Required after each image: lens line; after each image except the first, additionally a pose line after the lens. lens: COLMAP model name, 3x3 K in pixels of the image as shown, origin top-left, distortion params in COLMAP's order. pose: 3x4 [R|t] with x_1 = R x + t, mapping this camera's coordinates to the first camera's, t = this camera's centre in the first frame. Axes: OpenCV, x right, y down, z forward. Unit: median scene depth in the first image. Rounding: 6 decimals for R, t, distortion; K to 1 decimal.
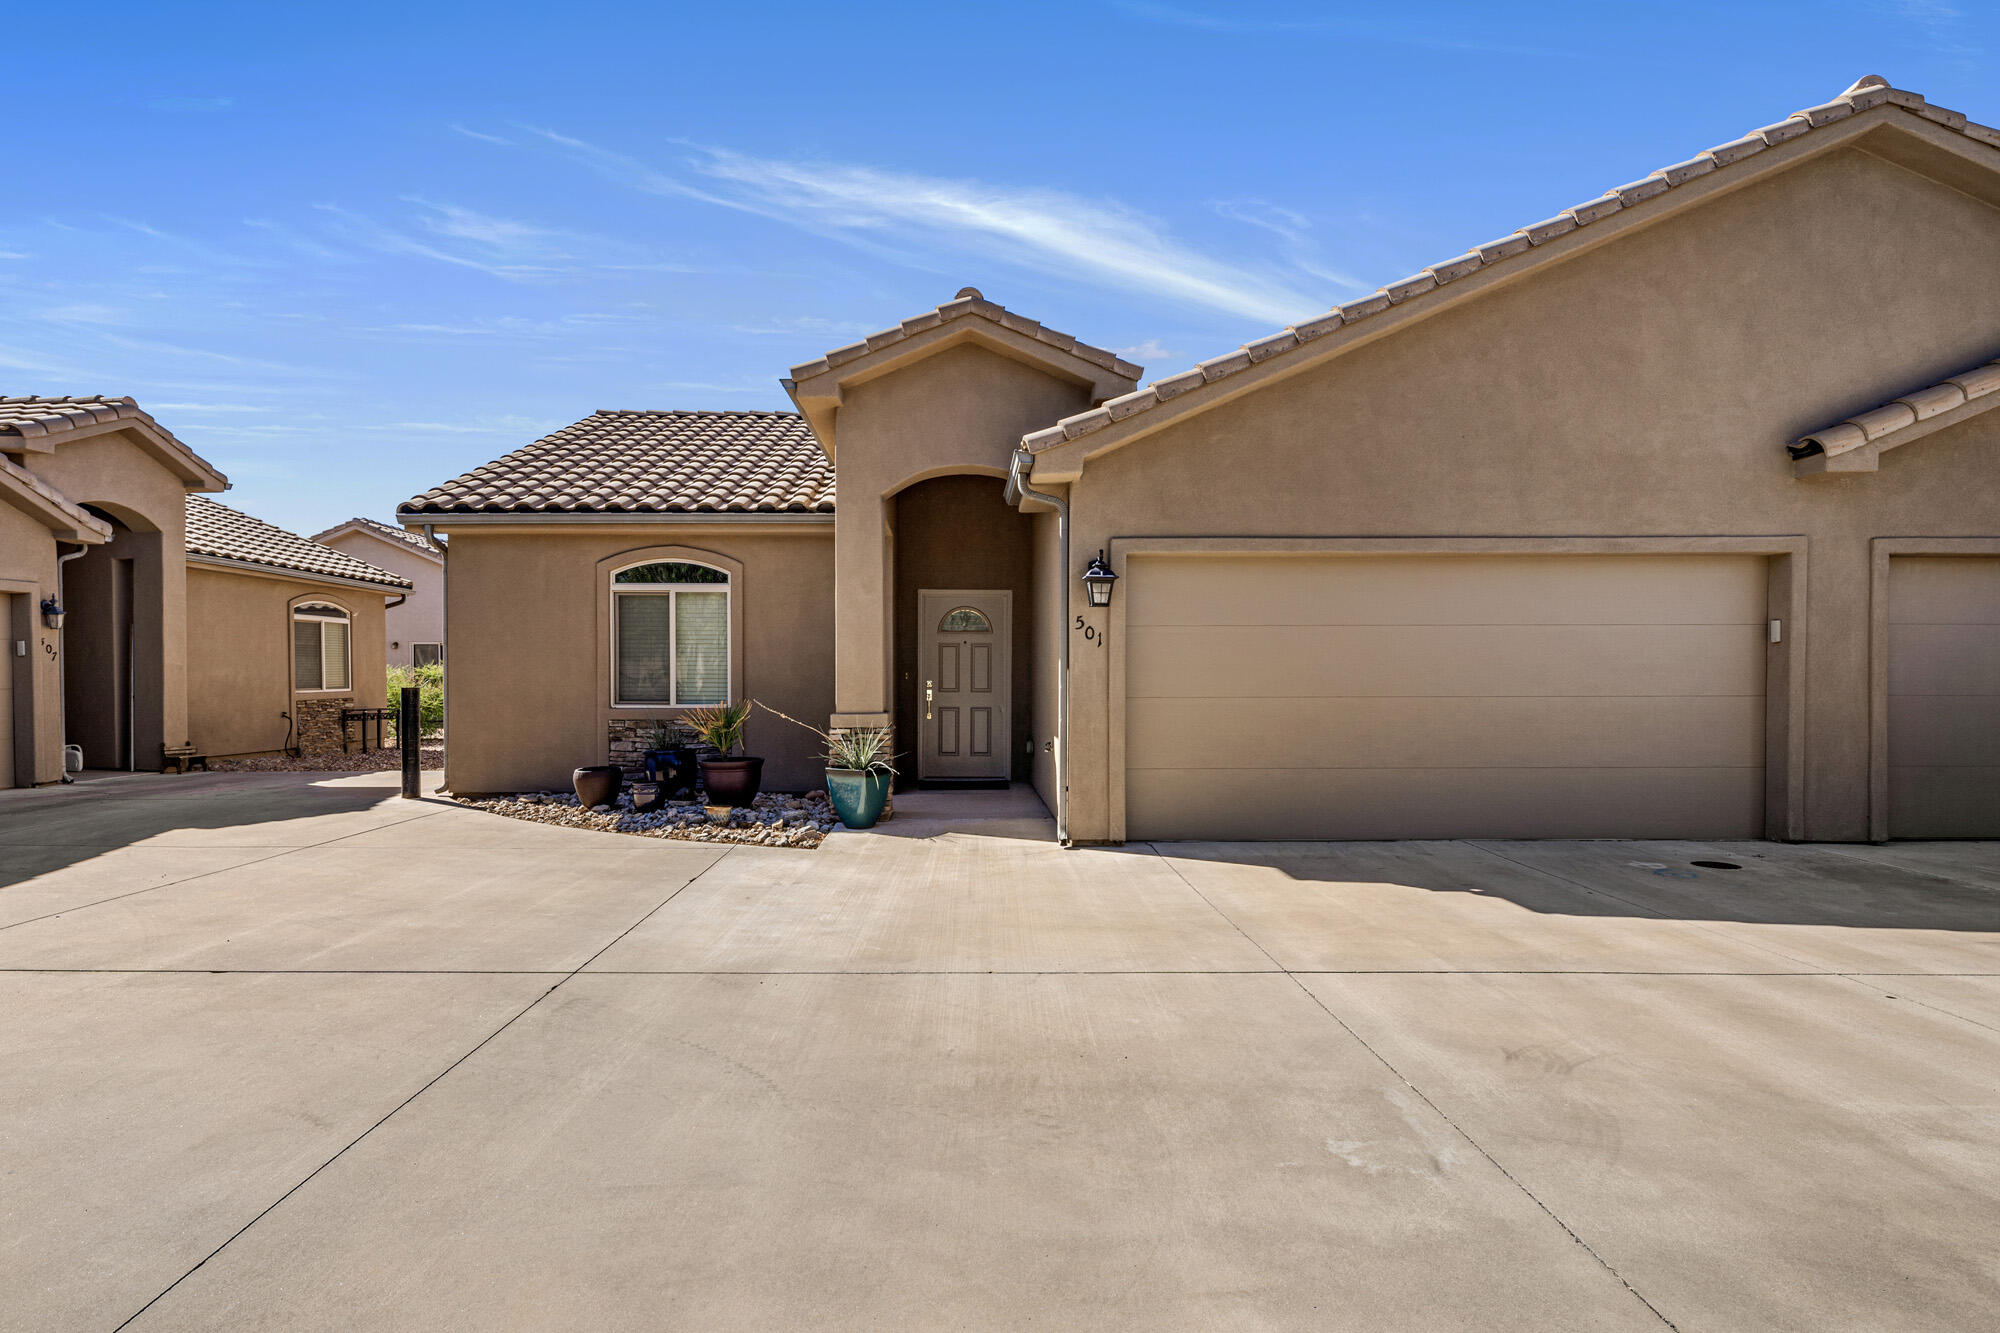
lens RADIAL K [[981.9, 0, 1000.0], [0, 981.9, 666.5], [0, 0, 1]] dist [0.000264, -0.000293]
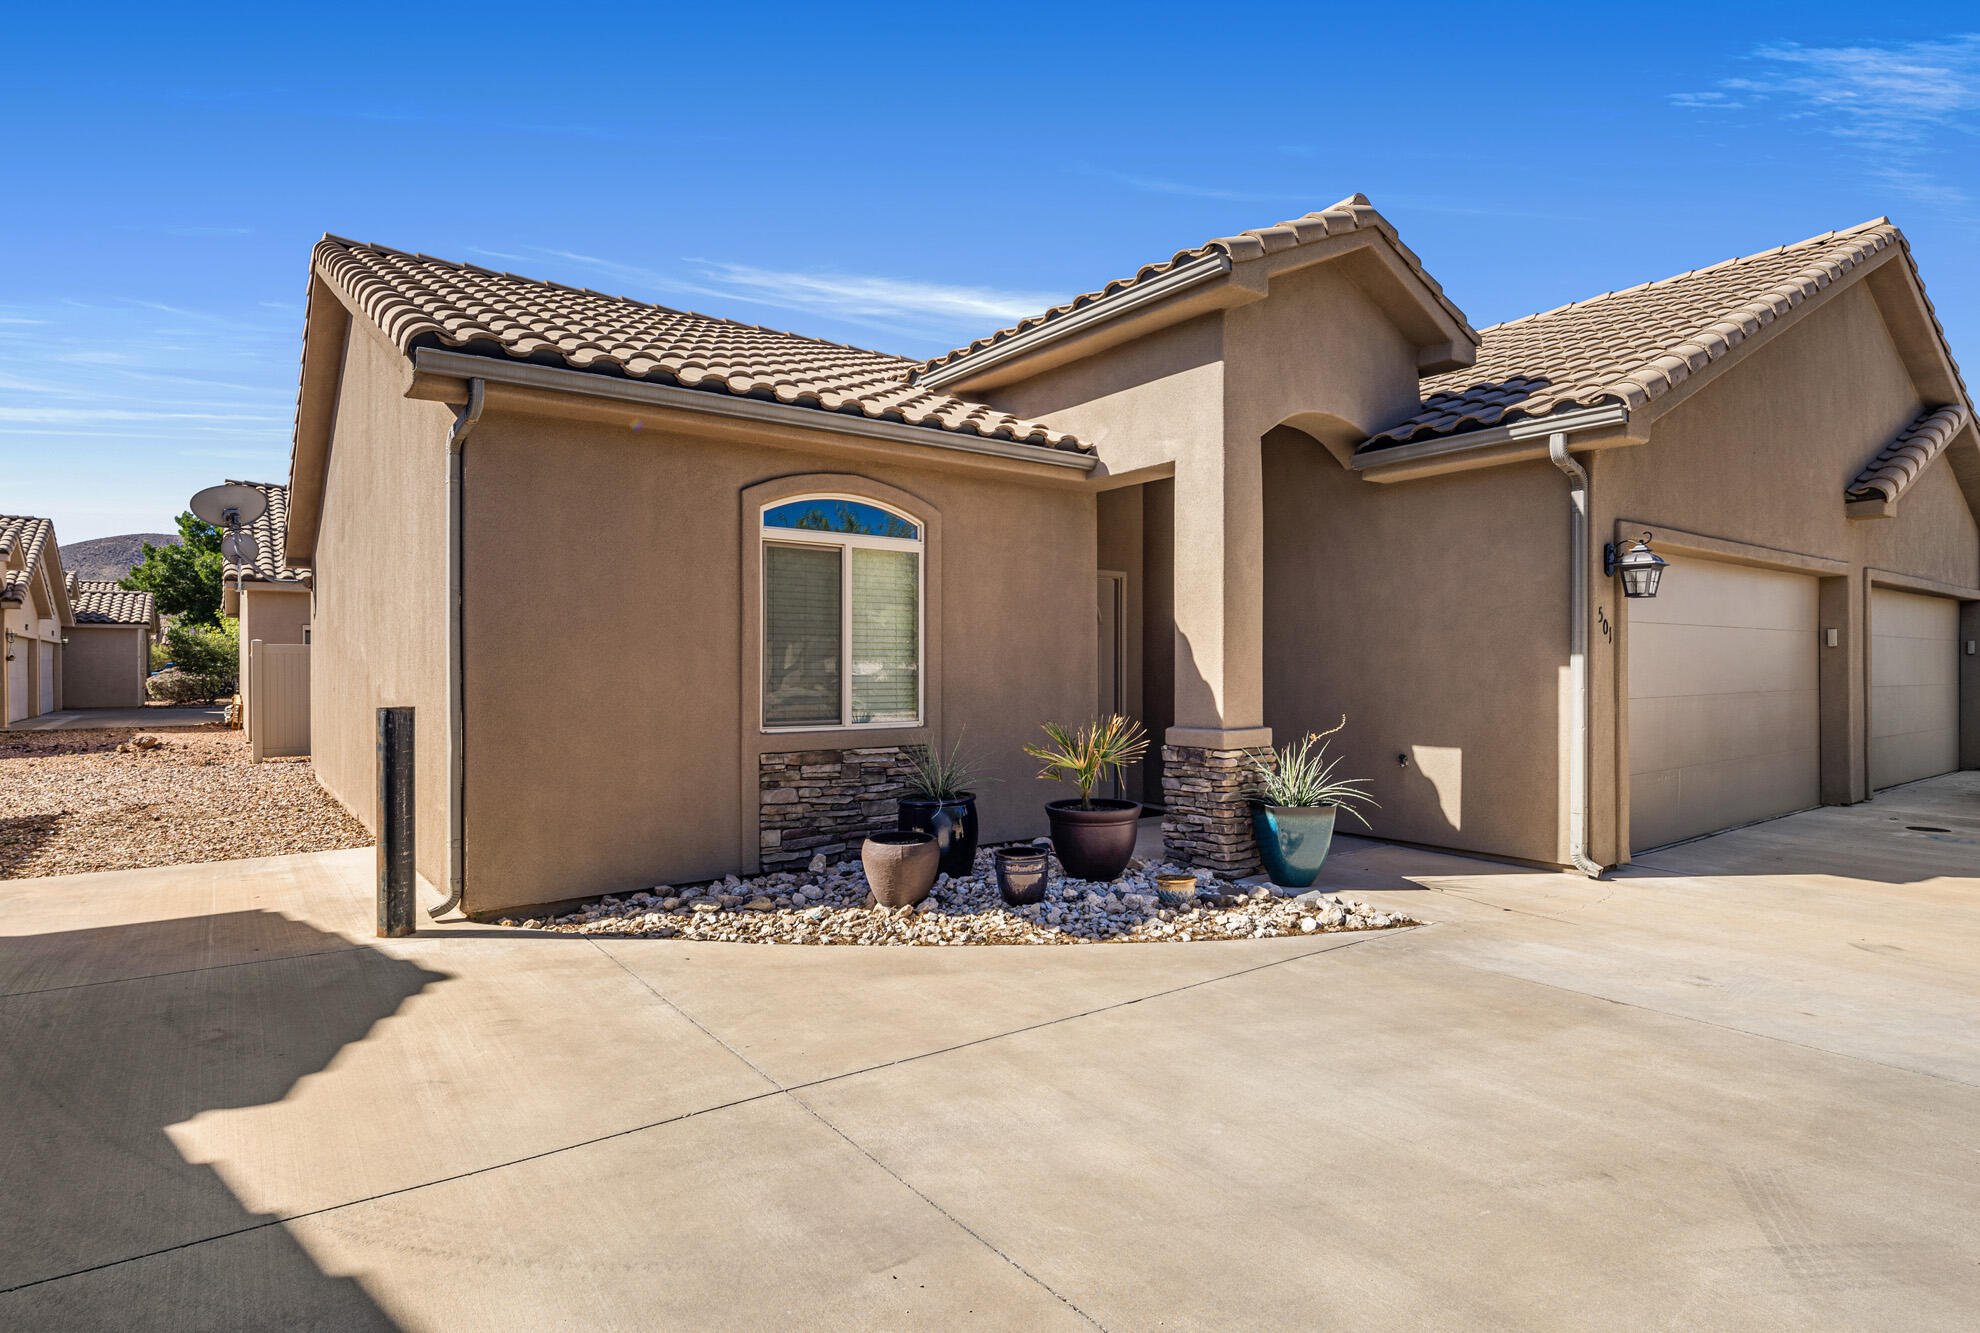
lens RADIAL K [[916.7, 0, 990.0], [0, 916.7, 666.5], [0, 0, 1]] dist [-0.001114, -0.000188]
pose [[0.849935, 0.001592, 0.526886, -0.580802], [0.000326, 0.999994, -0.003547, 0.003377], [-0.526888, 0.003186, 0.849929, 0.457302]]
